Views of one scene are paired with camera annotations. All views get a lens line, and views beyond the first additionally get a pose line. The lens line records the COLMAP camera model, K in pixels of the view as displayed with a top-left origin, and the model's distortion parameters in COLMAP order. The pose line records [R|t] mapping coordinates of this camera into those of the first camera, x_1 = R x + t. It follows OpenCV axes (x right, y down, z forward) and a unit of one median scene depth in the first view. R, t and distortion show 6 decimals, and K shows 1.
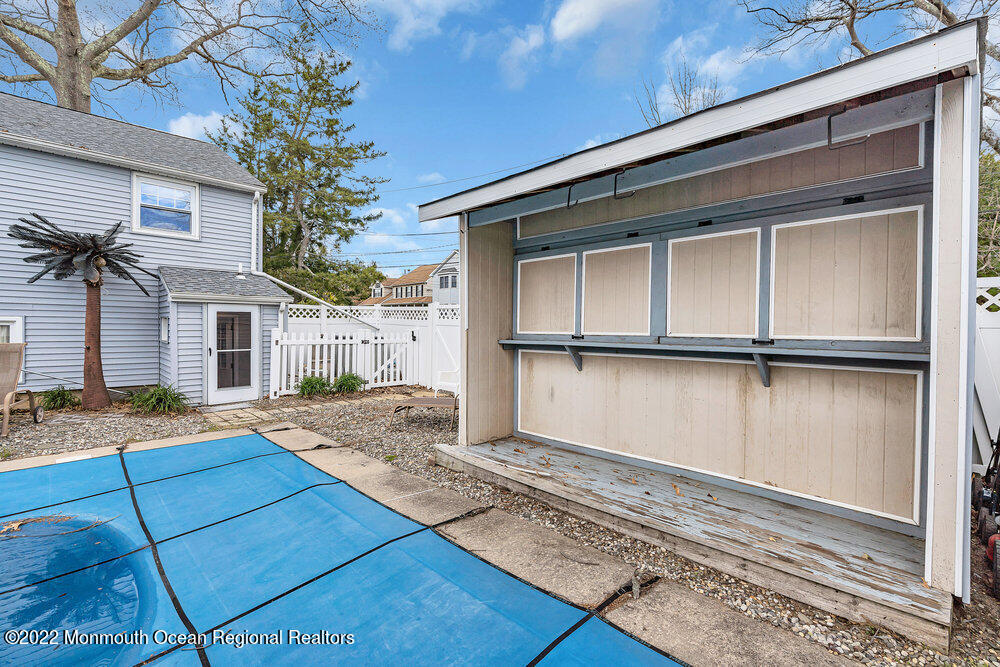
lens RADIAL K [[453.8, 0, 500.0], [0, 453.8, 333.5], [0, 0, 1]] dist [-0.002327, 0.000085]
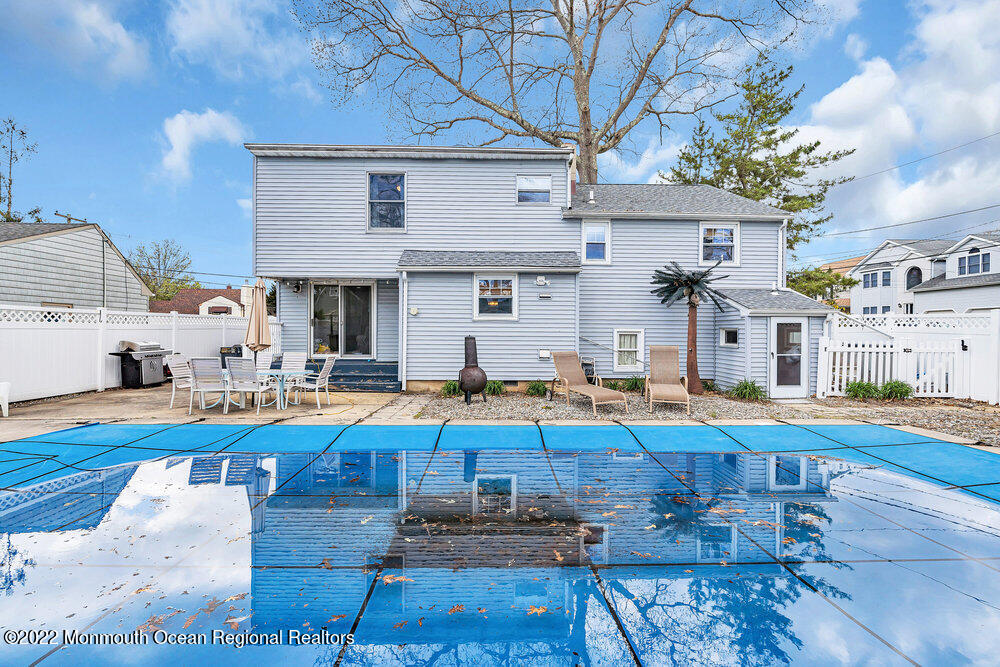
lens RADIAL K [[453.8, 0, 500.0], [0, 453.8, 333.5], [0, 0, 1]] dist [-0.002327, 0.000085]
pose [[0.729050, -0.000621, -0.684460, -0.273674], [-0.010032, 0.999882, -0.011593, 0.001714], [0.684386, 0.015318, 0.728958, -0.349656]]
